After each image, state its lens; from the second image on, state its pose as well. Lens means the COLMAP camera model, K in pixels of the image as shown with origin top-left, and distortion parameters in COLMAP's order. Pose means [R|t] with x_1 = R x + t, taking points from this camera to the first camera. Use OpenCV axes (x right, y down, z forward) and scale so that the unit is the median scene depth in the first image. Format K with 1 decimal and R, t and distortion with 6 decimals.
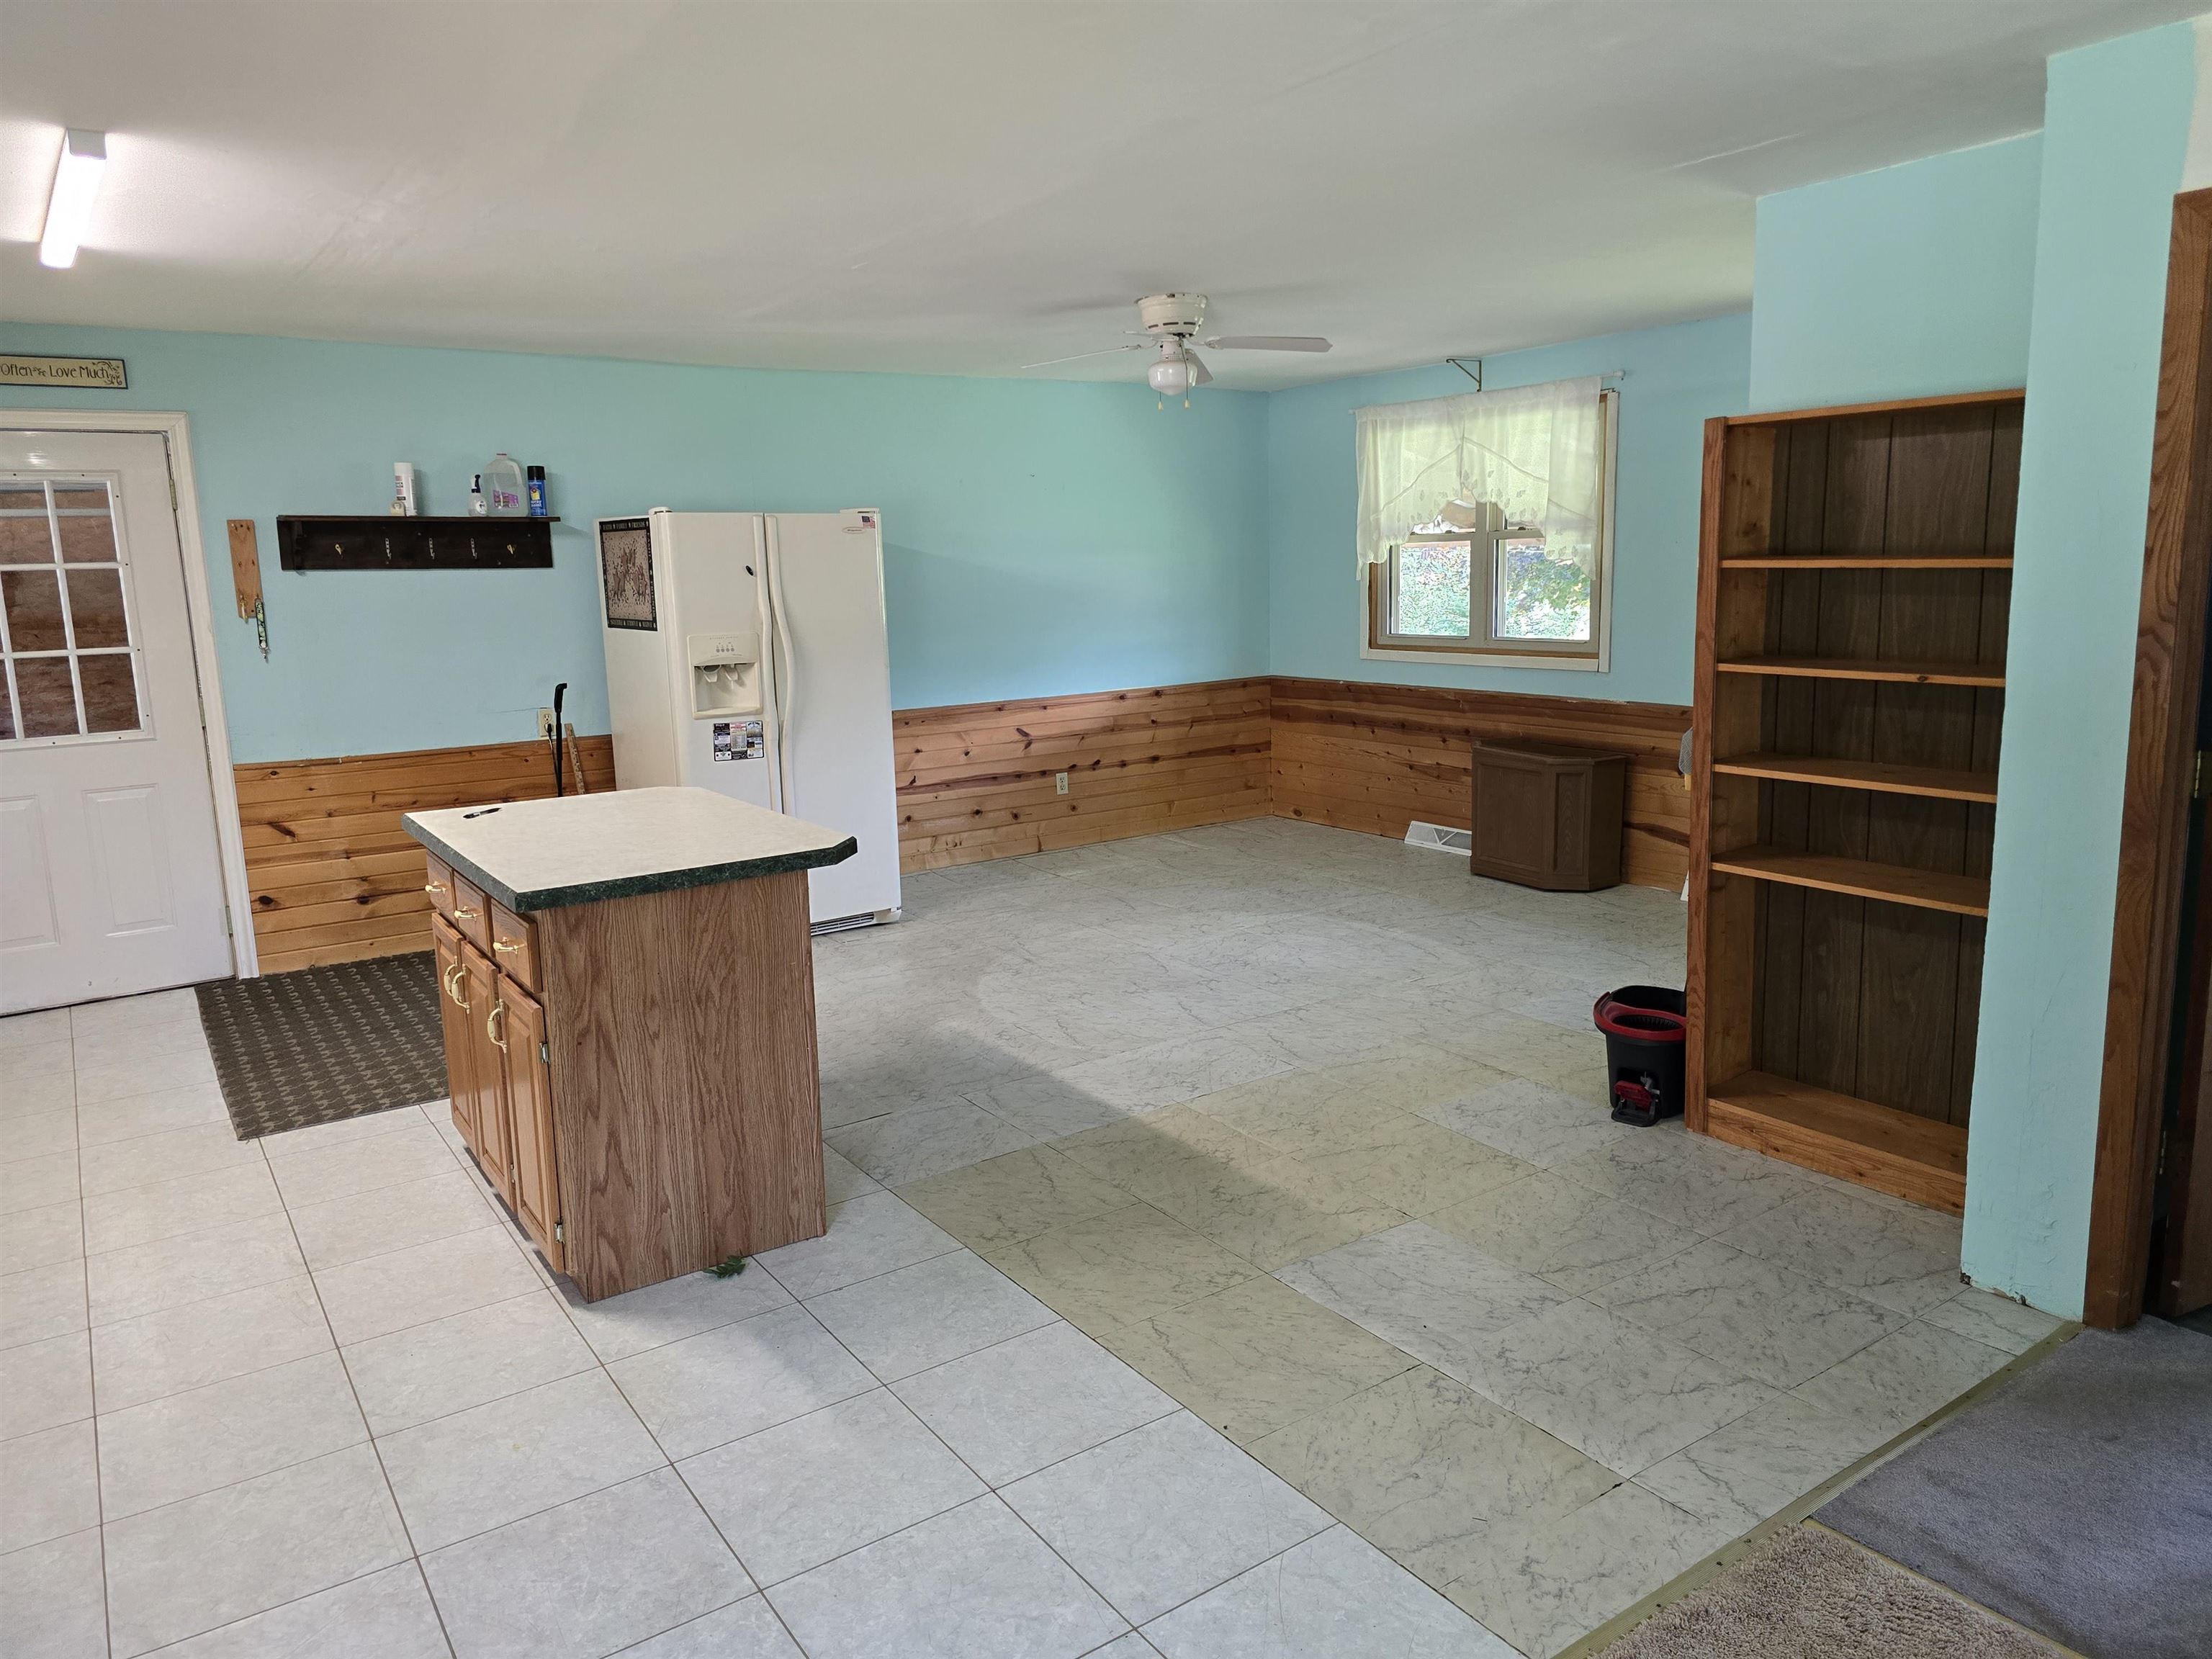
lens RADIAL K [[1495.8, 0, 1154.4], [0, 1495.8, 801.1], [0, 0, 1]] dist [0.036656, -0.028473]
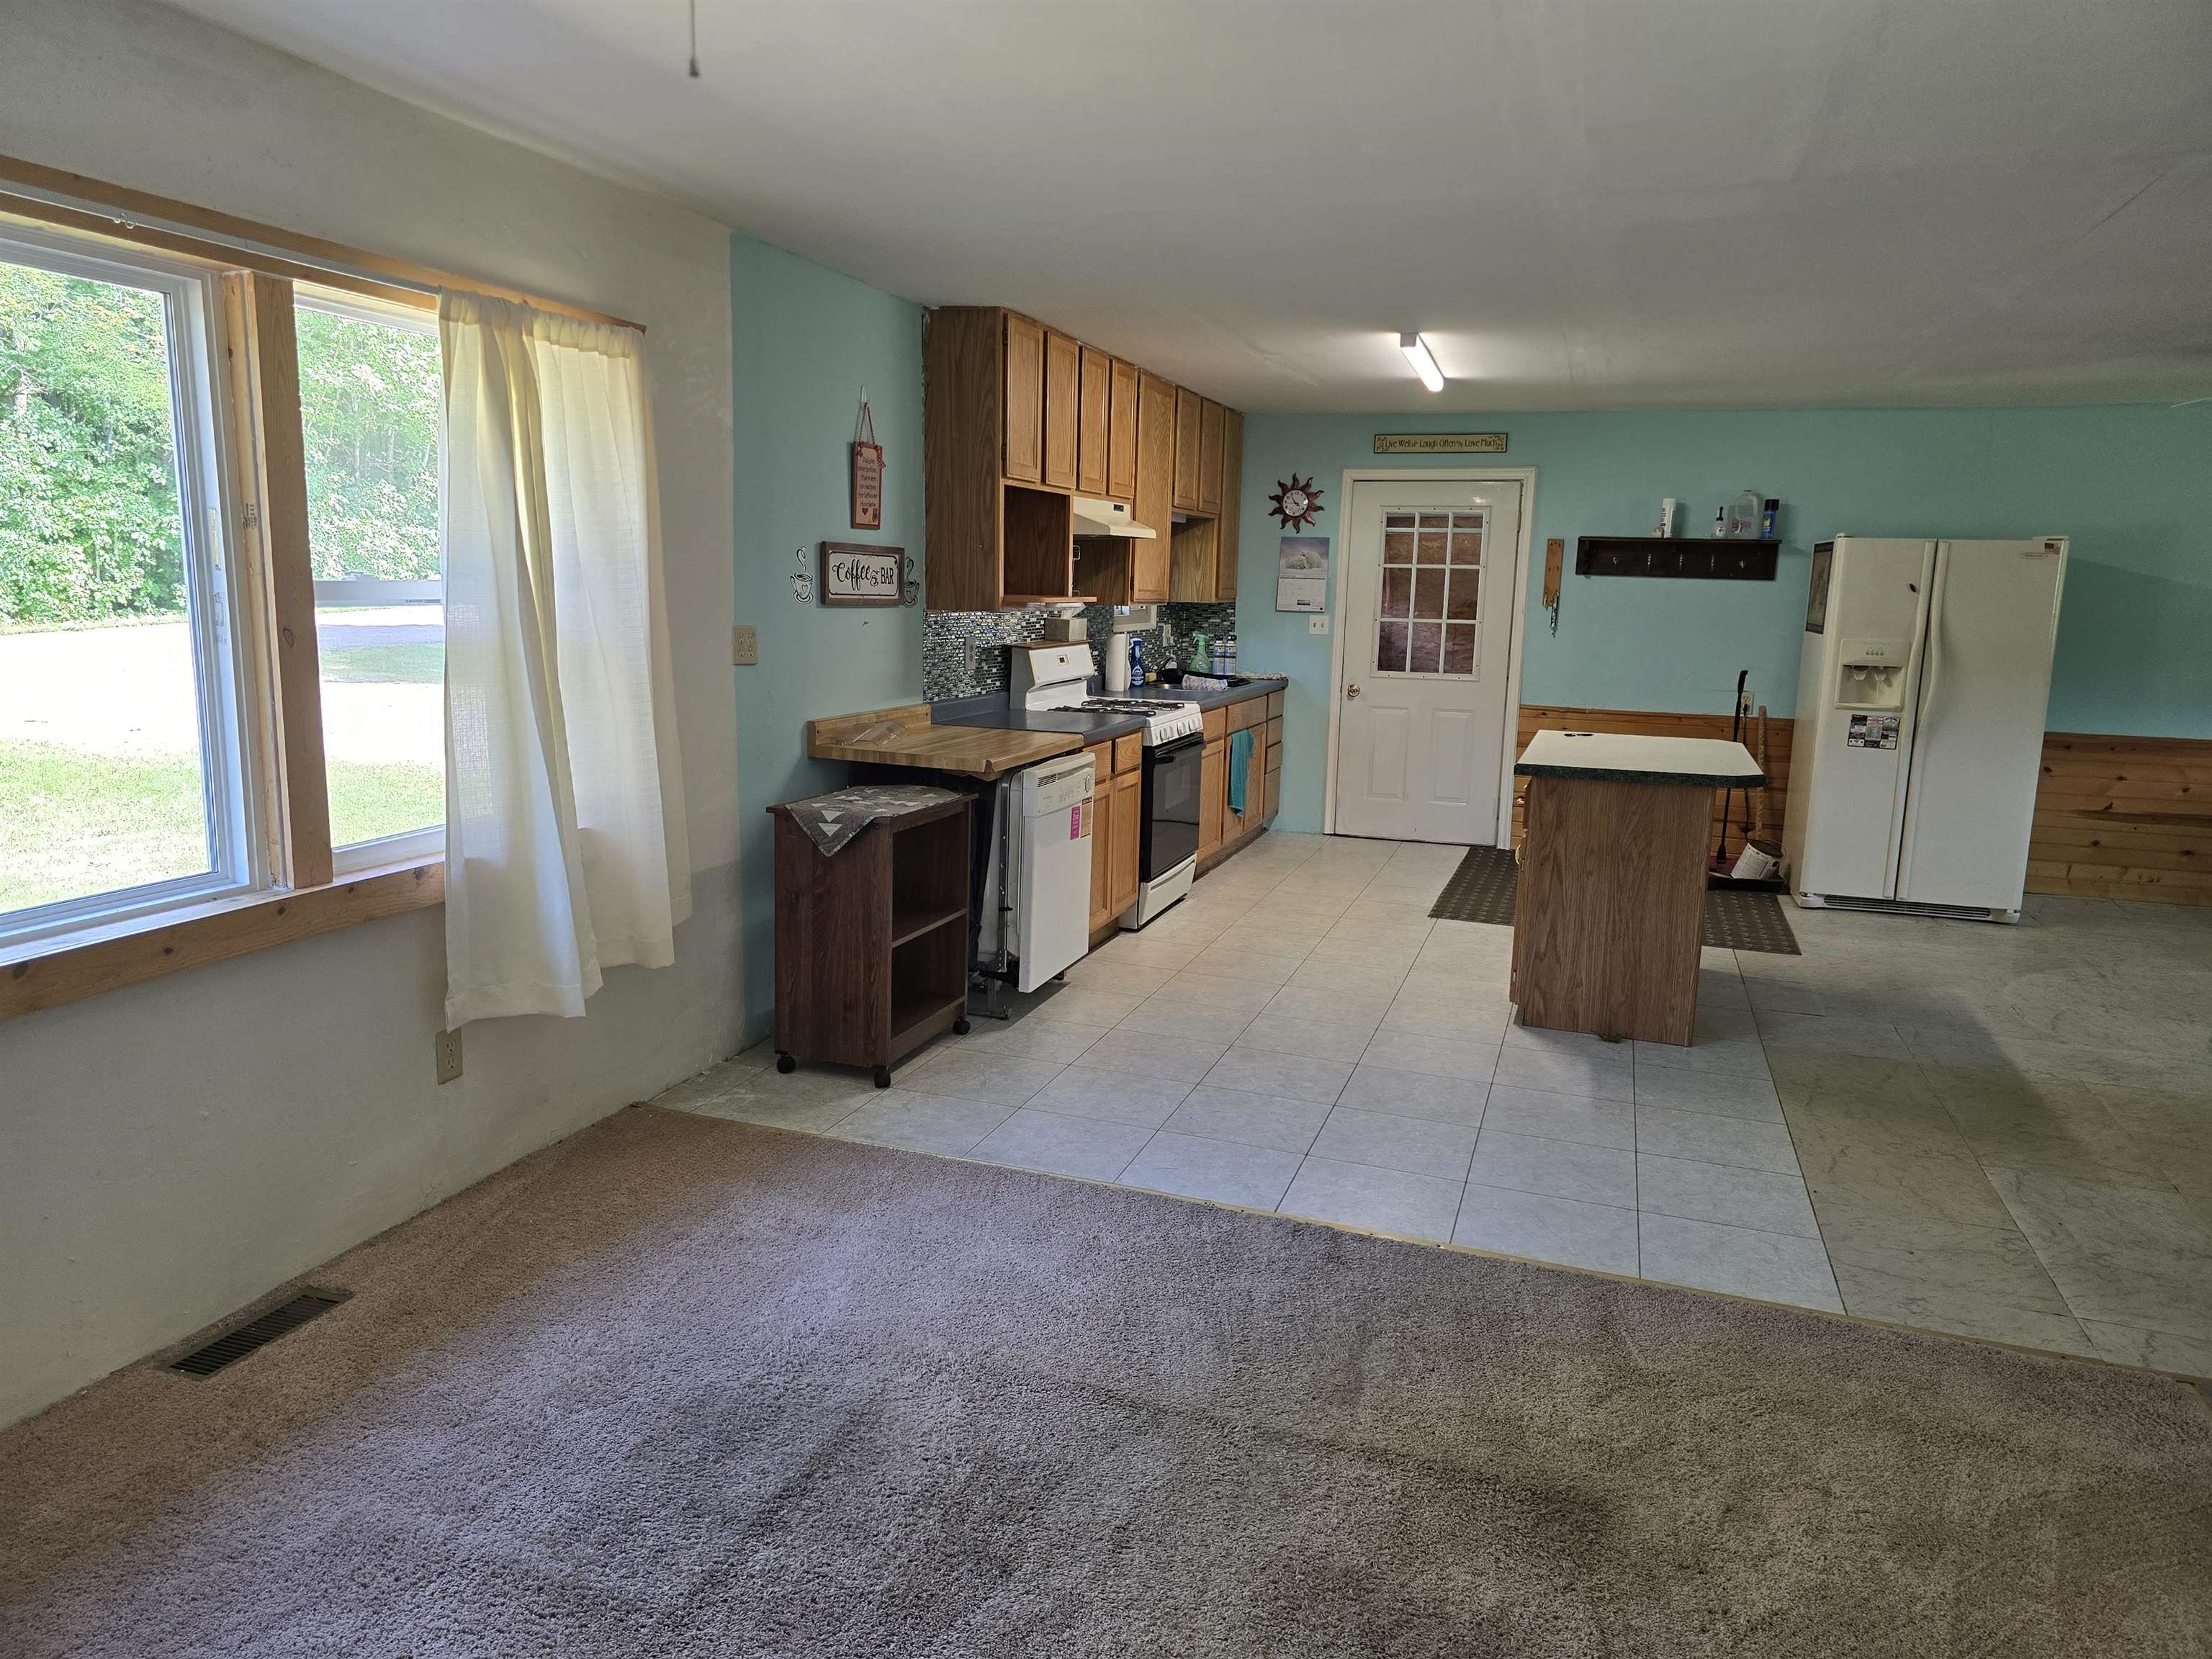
lens RADIAL K [[1495.8, 0, 1101.6], [0, 1495.8, 830.3], [0, 0, 1]] dist [0.036656, -0.028473]
pose [[0.580450, 0.175270, -0.795209, 0.353247], [-0.169390, 0.981188, 0.092617, 0.030911], [0.796482, 0.080941, 0.599220, -0.201796]]
